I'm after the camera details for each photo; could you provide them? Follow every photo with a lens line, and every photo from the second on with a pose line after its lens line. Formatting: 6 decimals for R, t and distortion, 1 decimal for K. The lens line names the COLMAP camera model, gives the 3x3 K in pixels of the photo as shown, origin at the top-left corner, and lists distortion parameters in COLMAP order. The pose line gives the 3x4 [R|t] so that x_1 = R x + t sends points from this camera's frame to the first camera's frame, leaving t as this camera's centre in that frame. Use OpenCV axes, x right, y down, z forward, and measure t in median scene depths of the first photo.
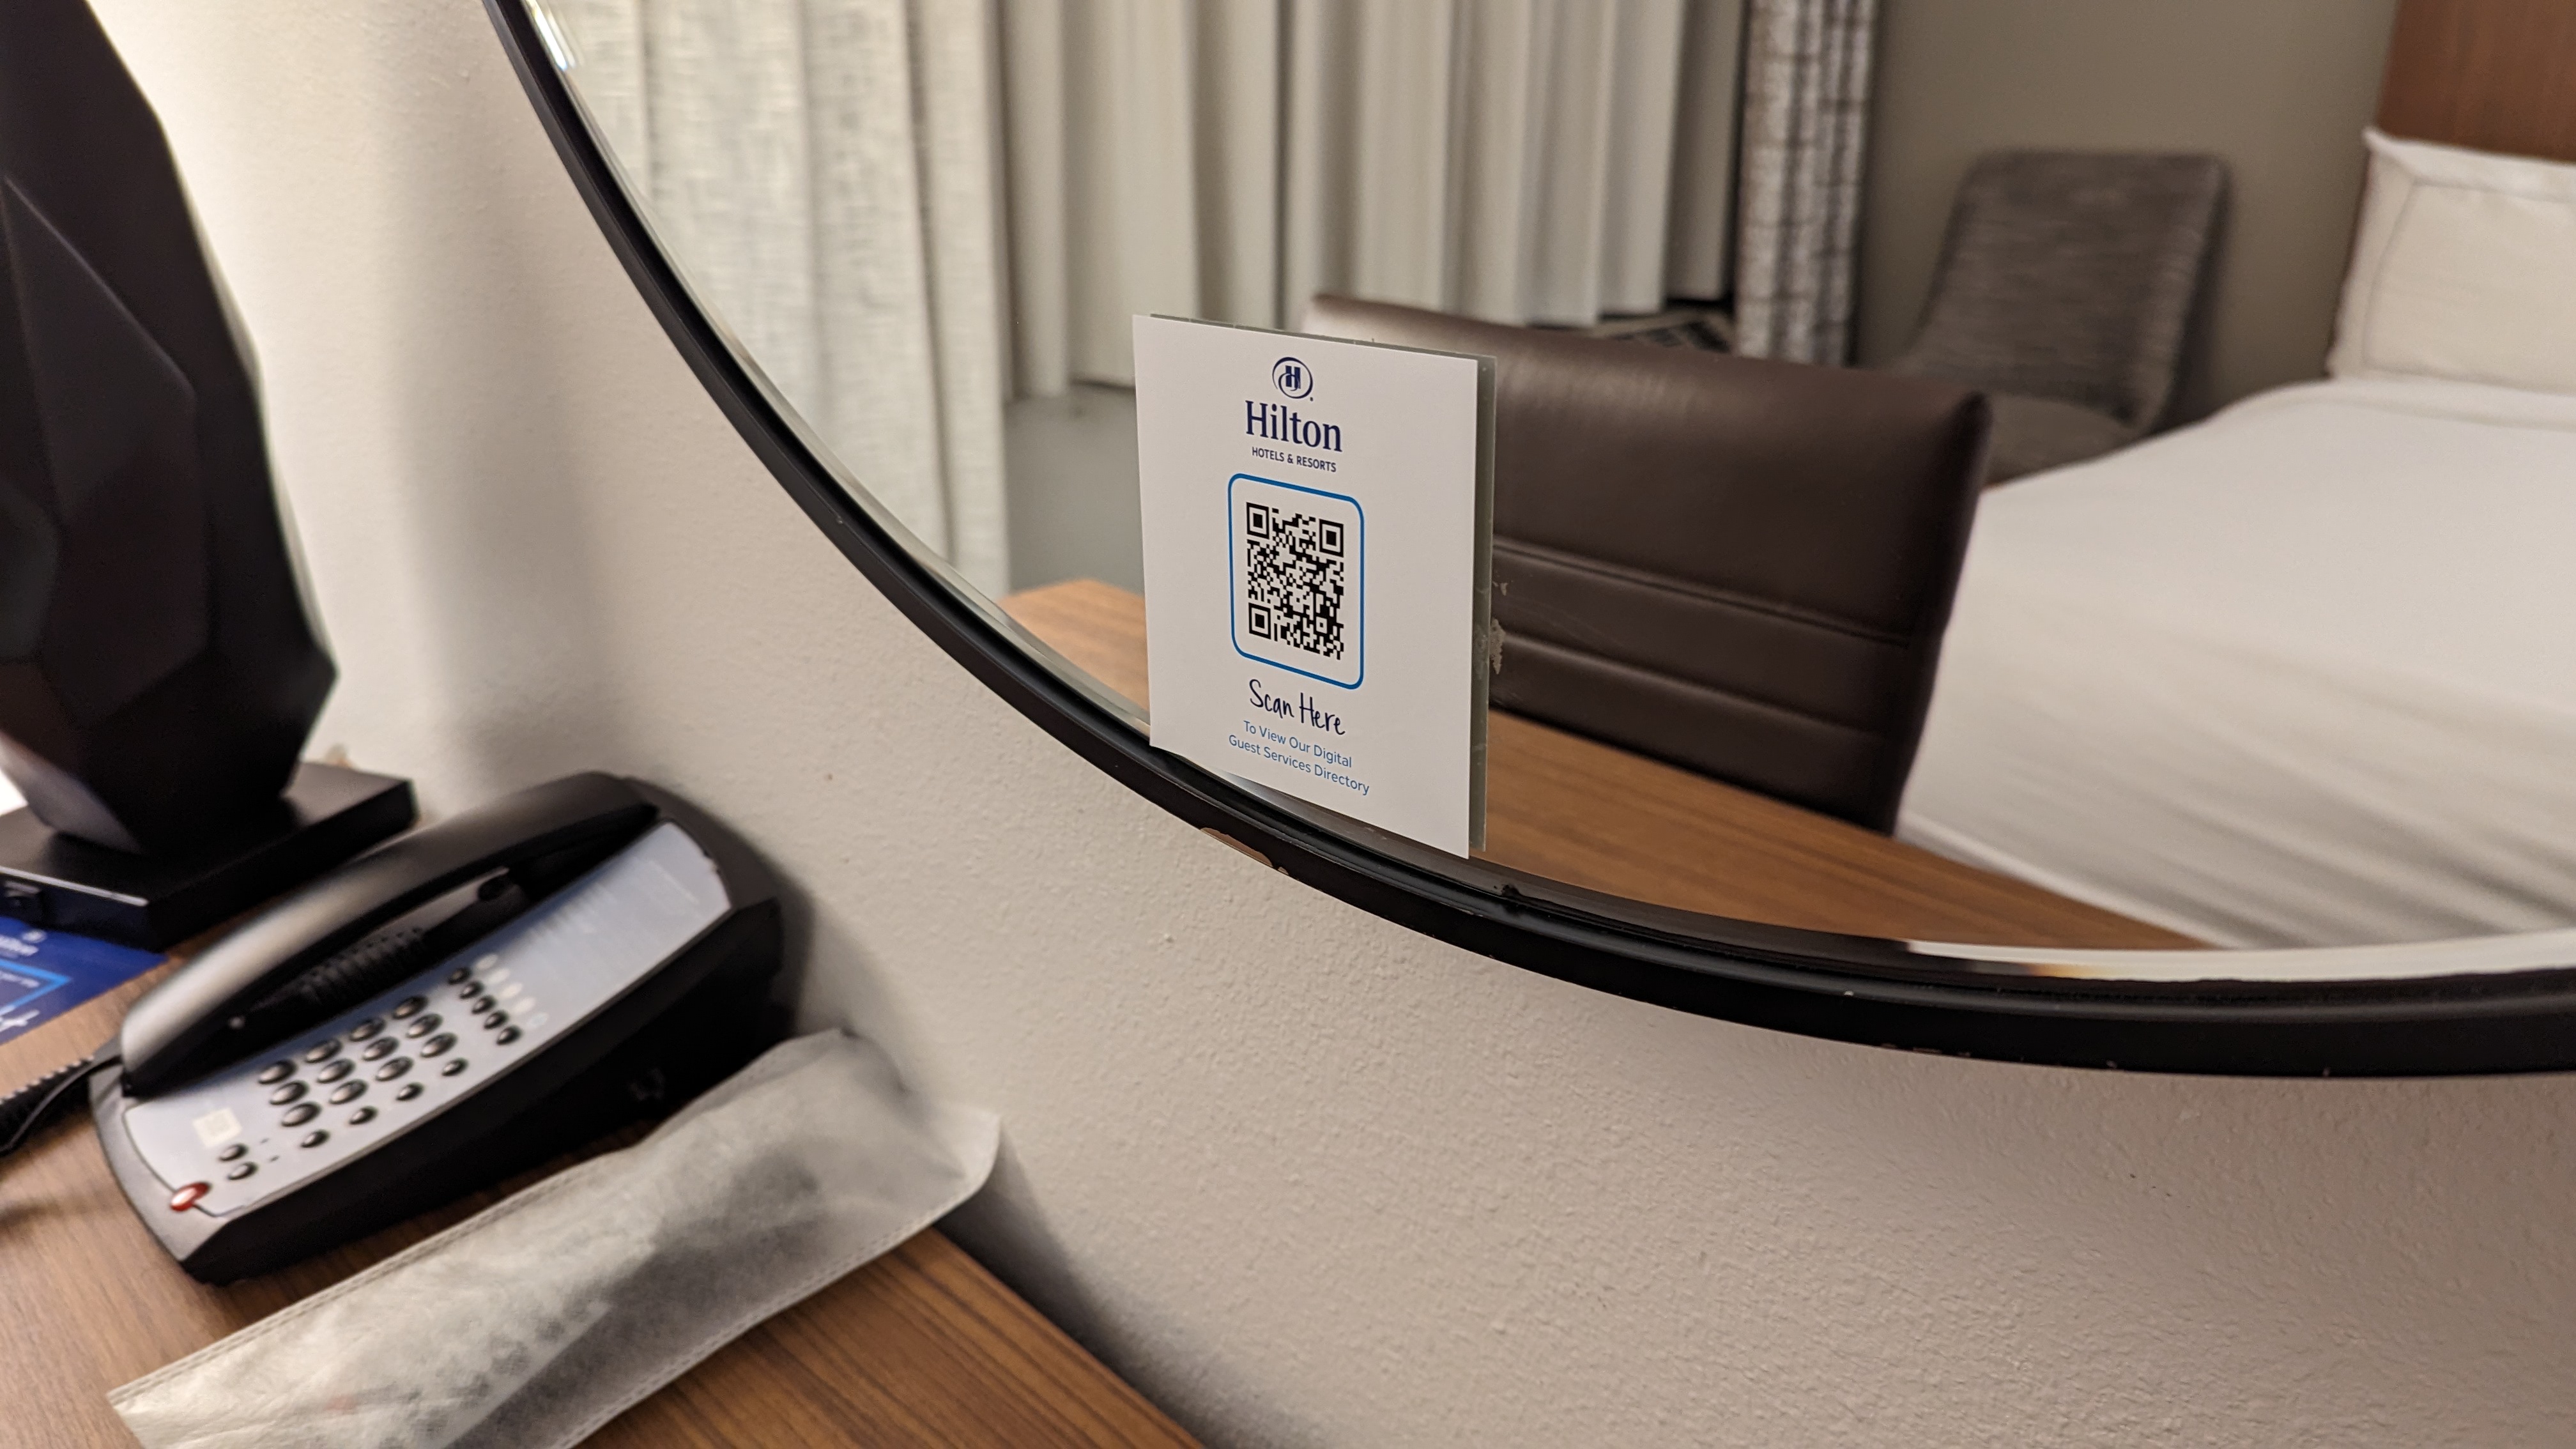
lens RADIAL K [[1846.2, 0, 1349.8], [0, 1846.2, 713.3], [0, 0, 1]] dist [0.046211, -0.036861]
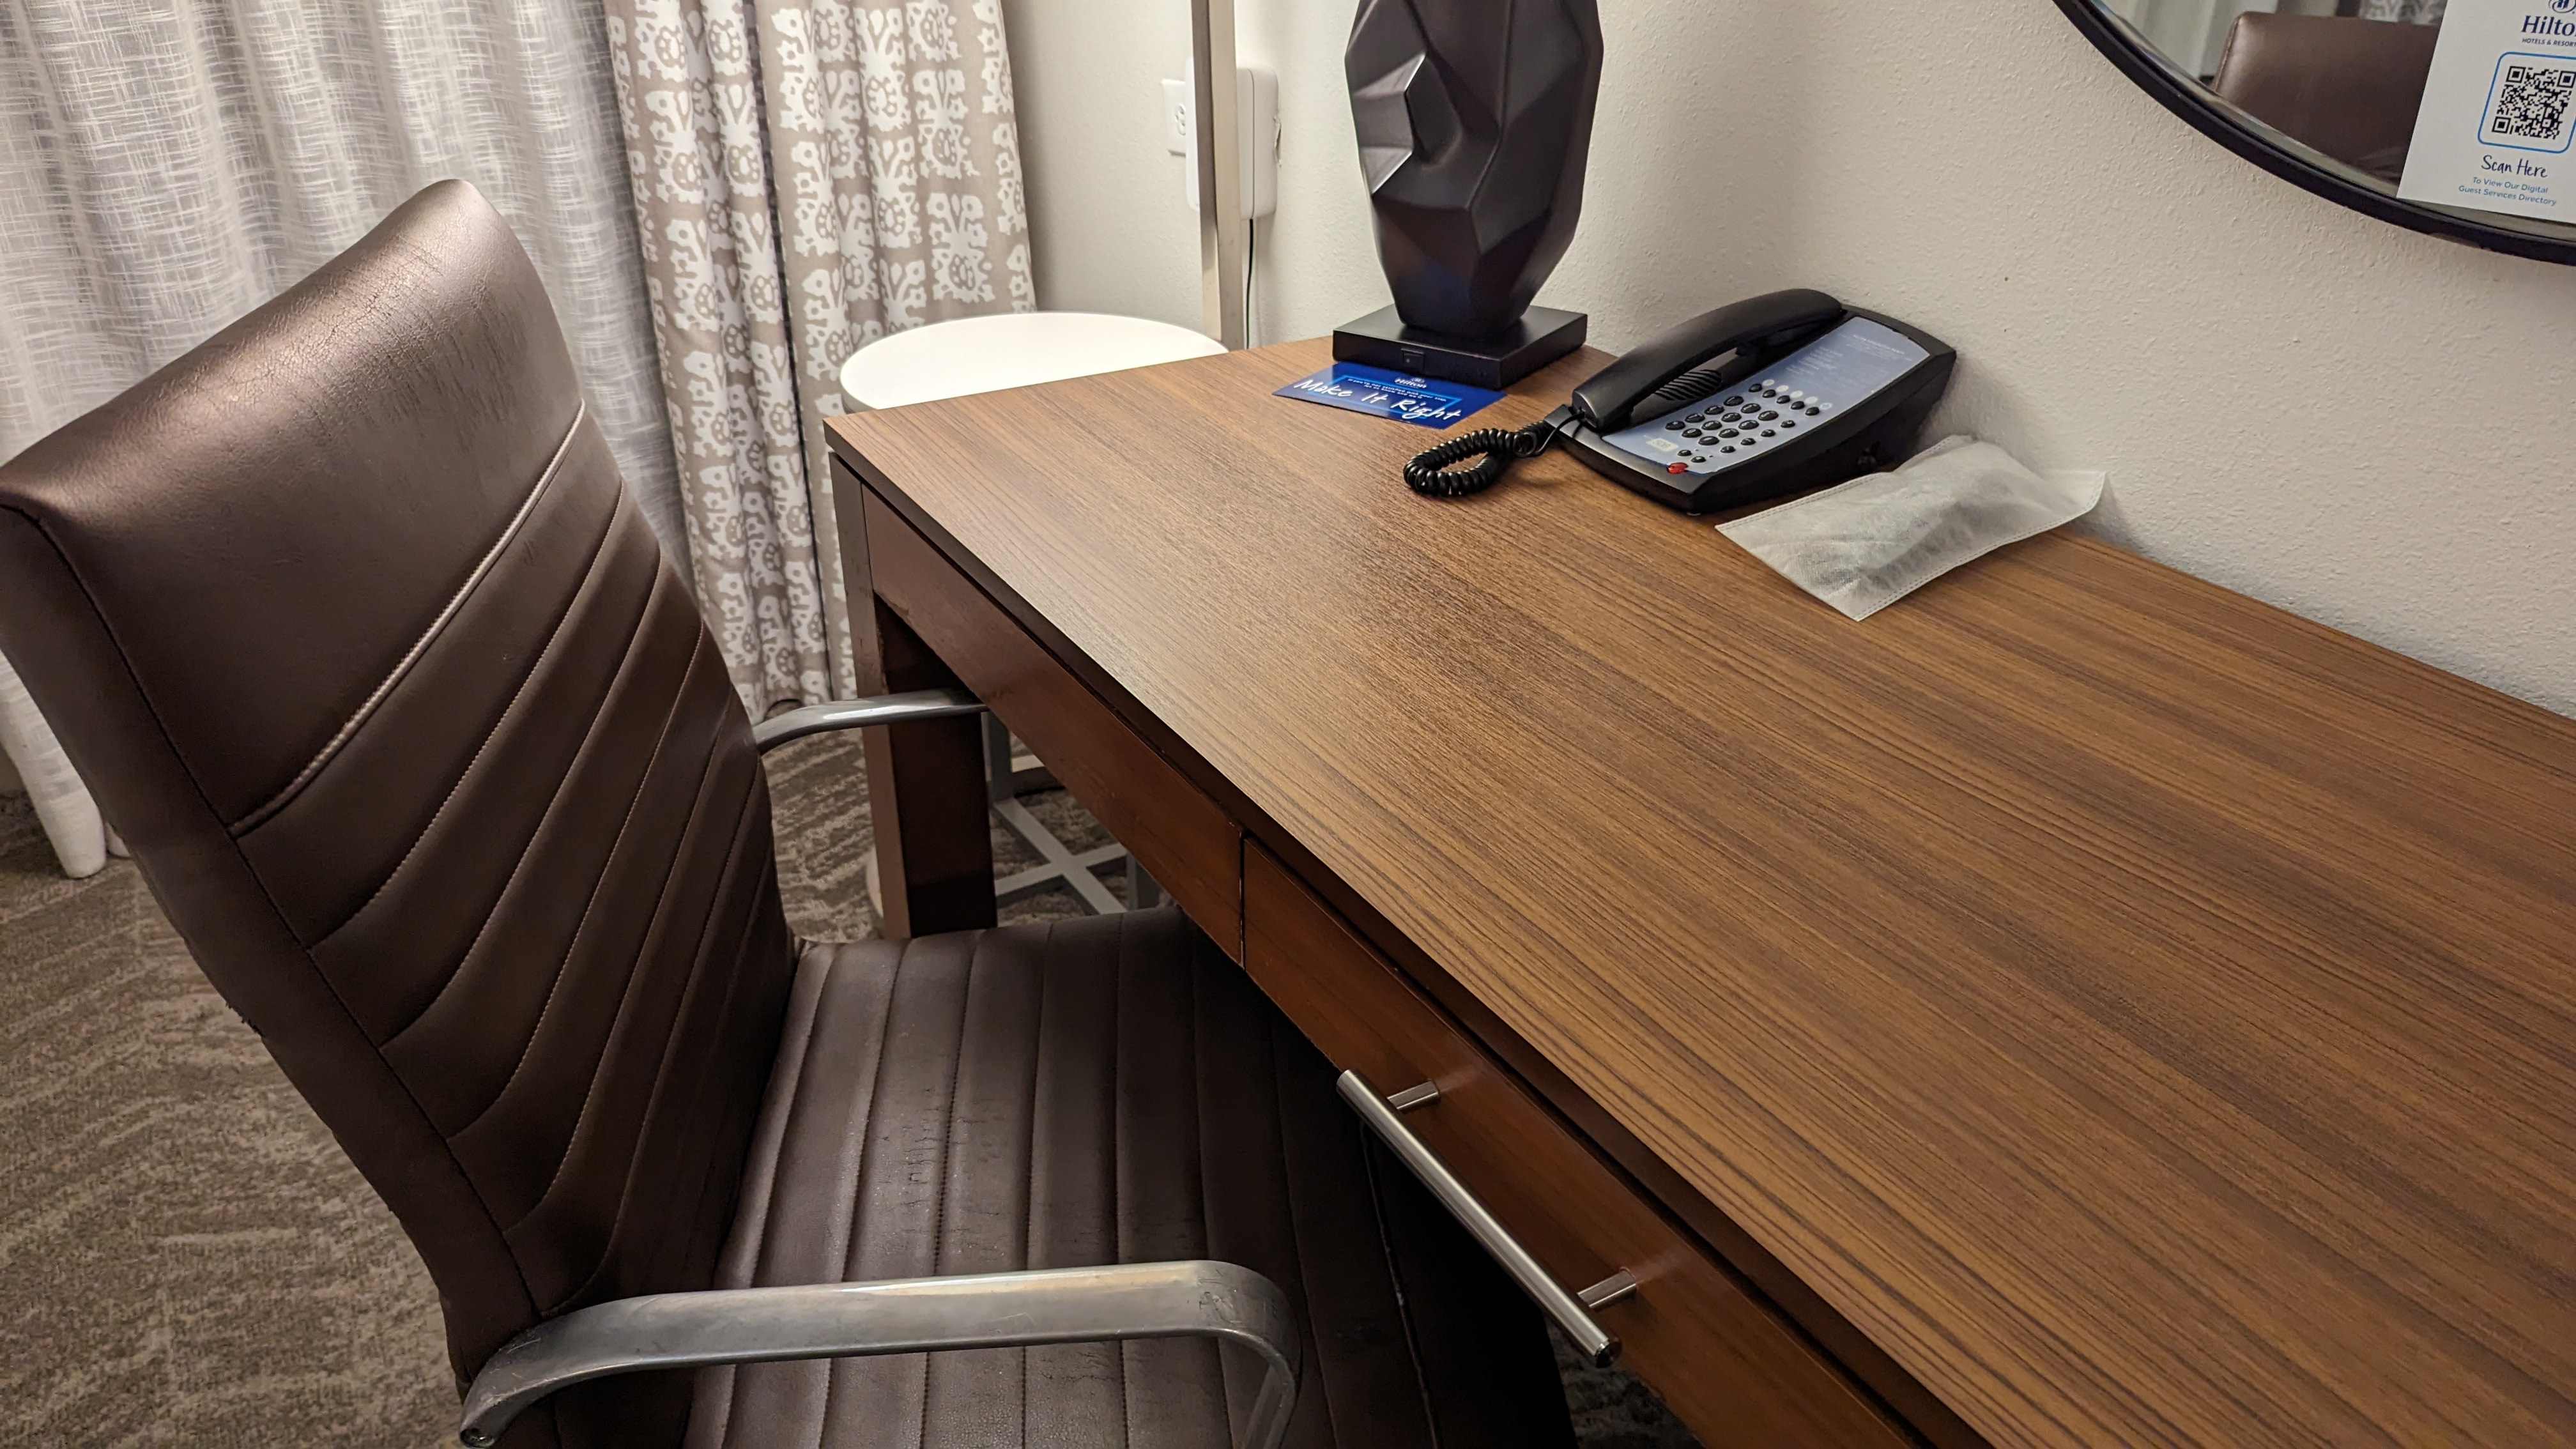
lens RADIAL K [[1846.2, 0, 1281.7], [0, 1846.2, 741.4], [0, 0, 1]] dist [0.046211, -0.036861]
pose [[0.969661, 0.109345, -0.218635, -0.598468], [-0.080568, 0.987361, 0.136482, 0.326763], [0.230795, -0.114726, 0.966215, -1.040735]]
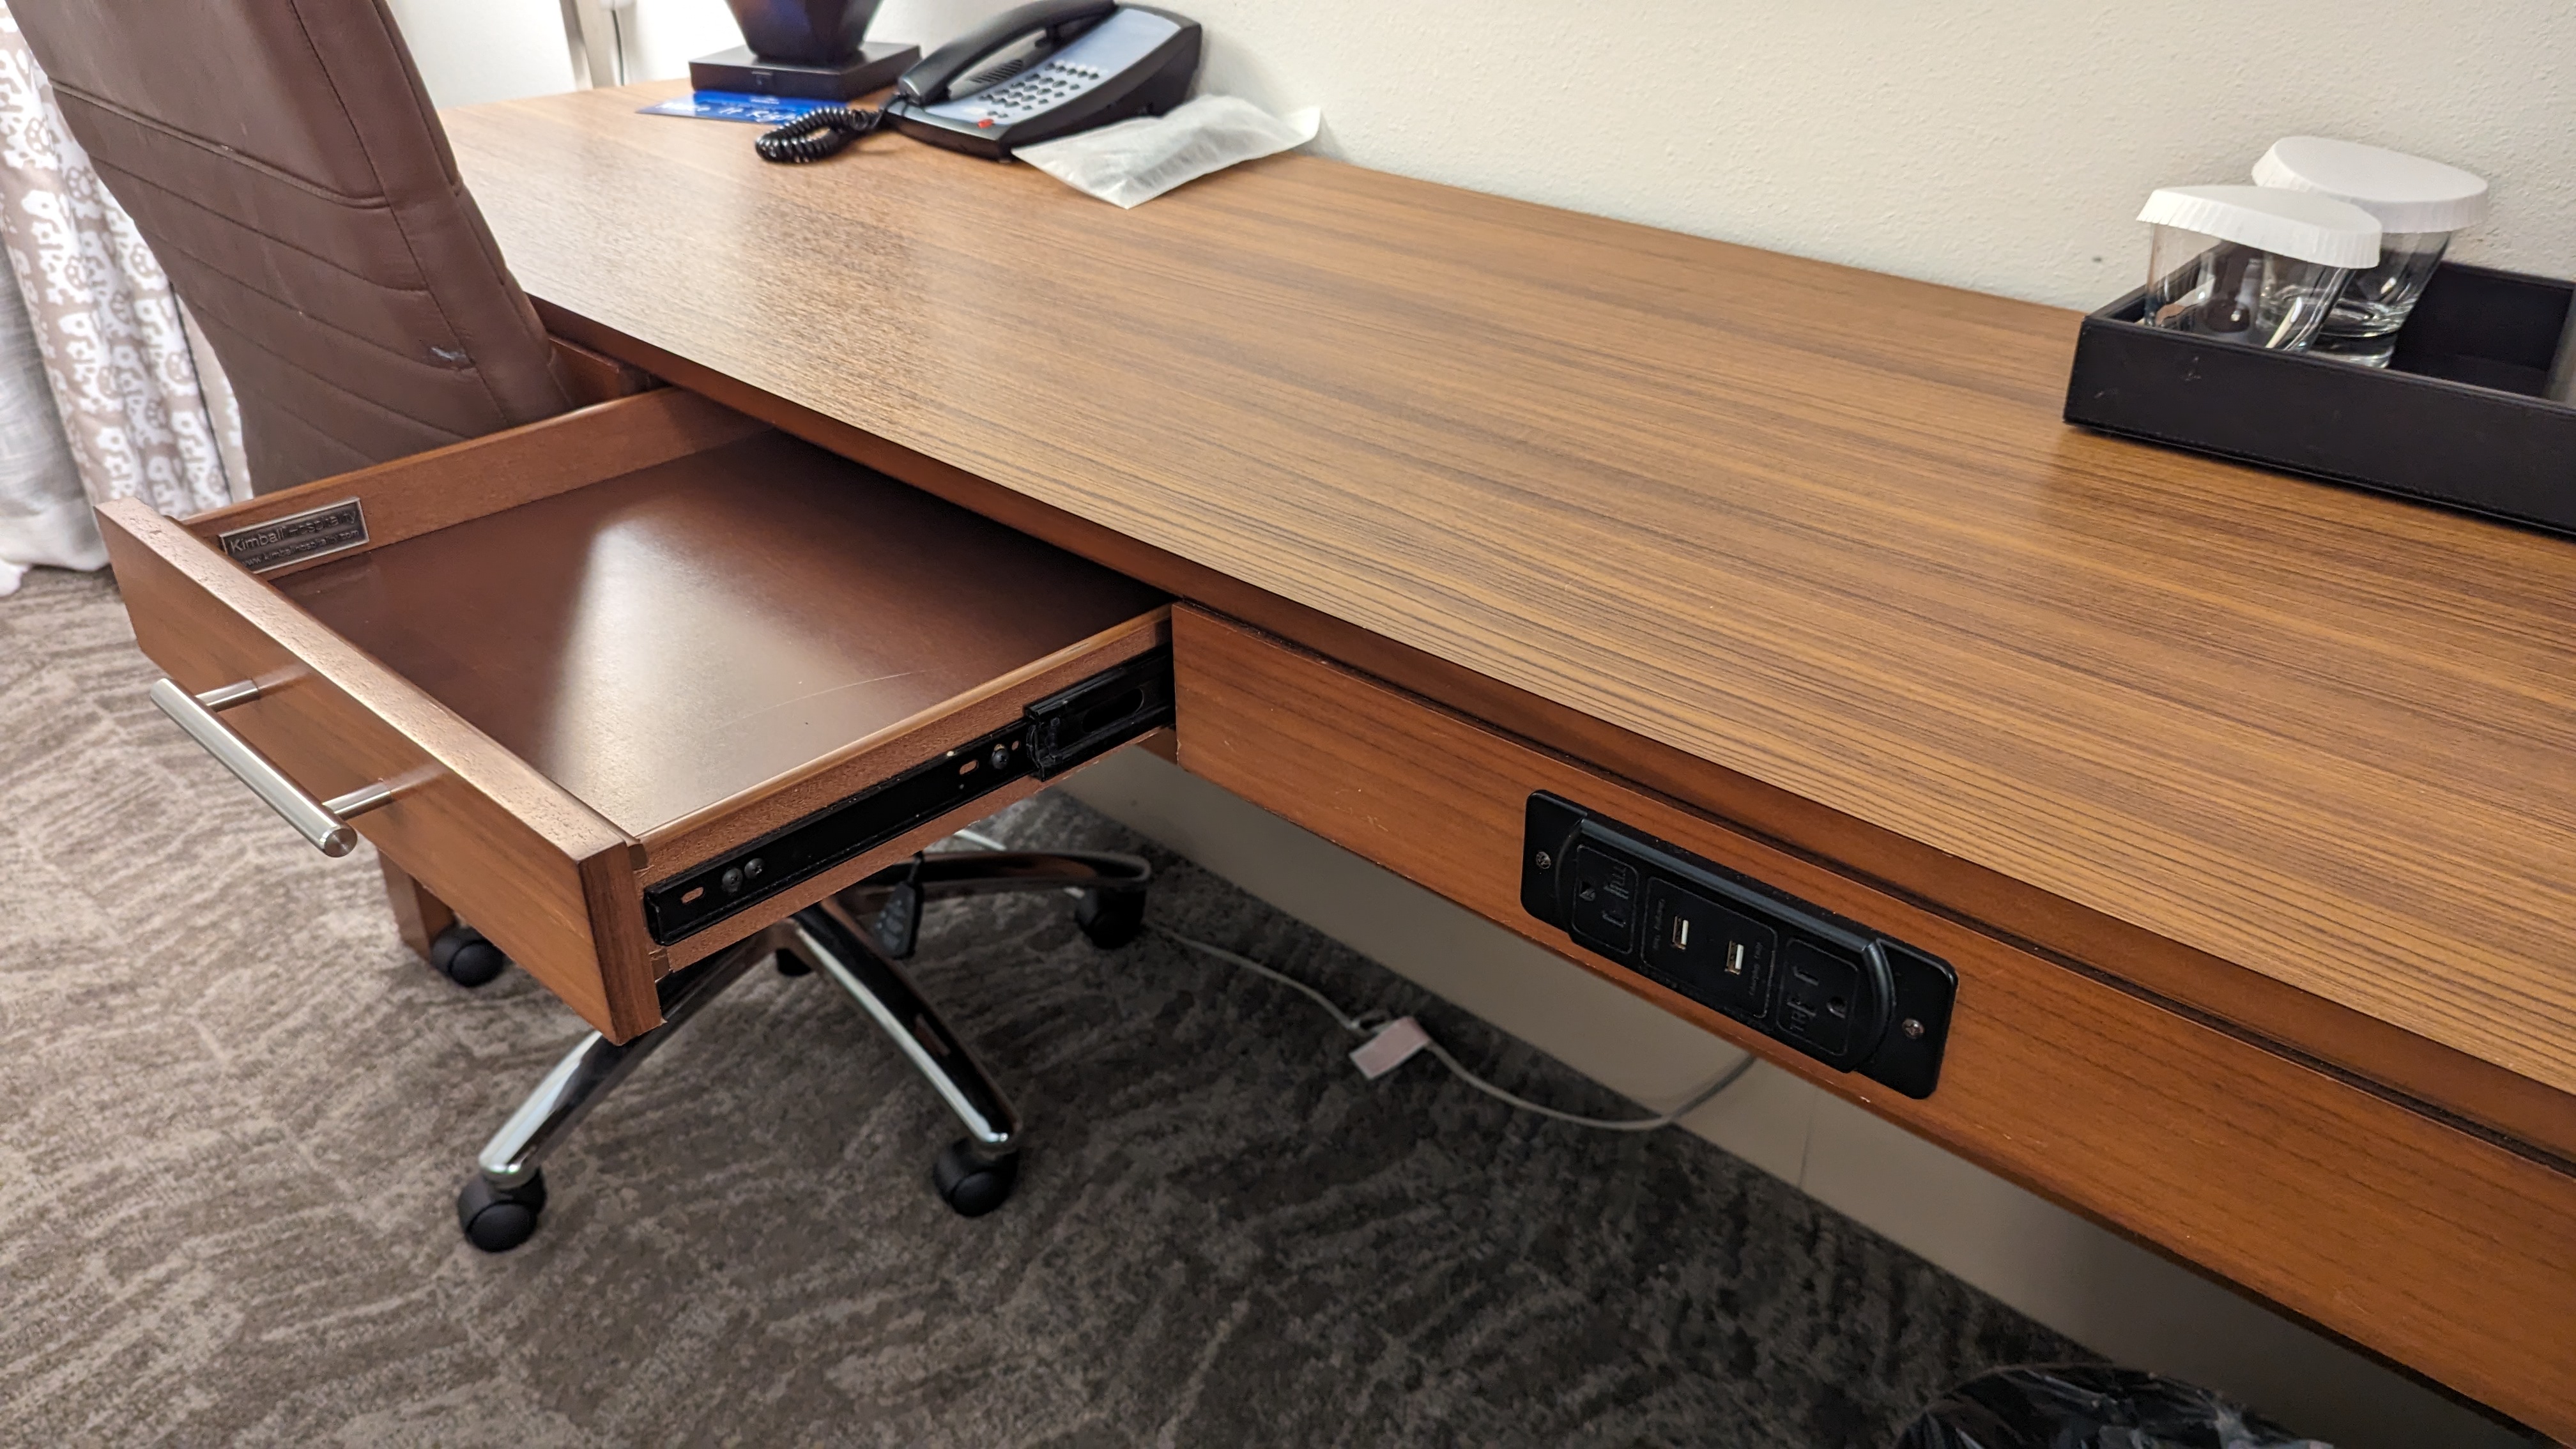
lens RADIAL K [[1846.2, 0, 1274.9], [0, 1846.2, 718.9], [0, 0, 1]] dist [0.046211, -0.036861]
pose [[0.999053, -0.019463, 0.038916, -0.385098], [0.013516, 0.988952, 0.147616, 0.692371], [-0.041359, -0.146950, 0.988279, -1.485846]]
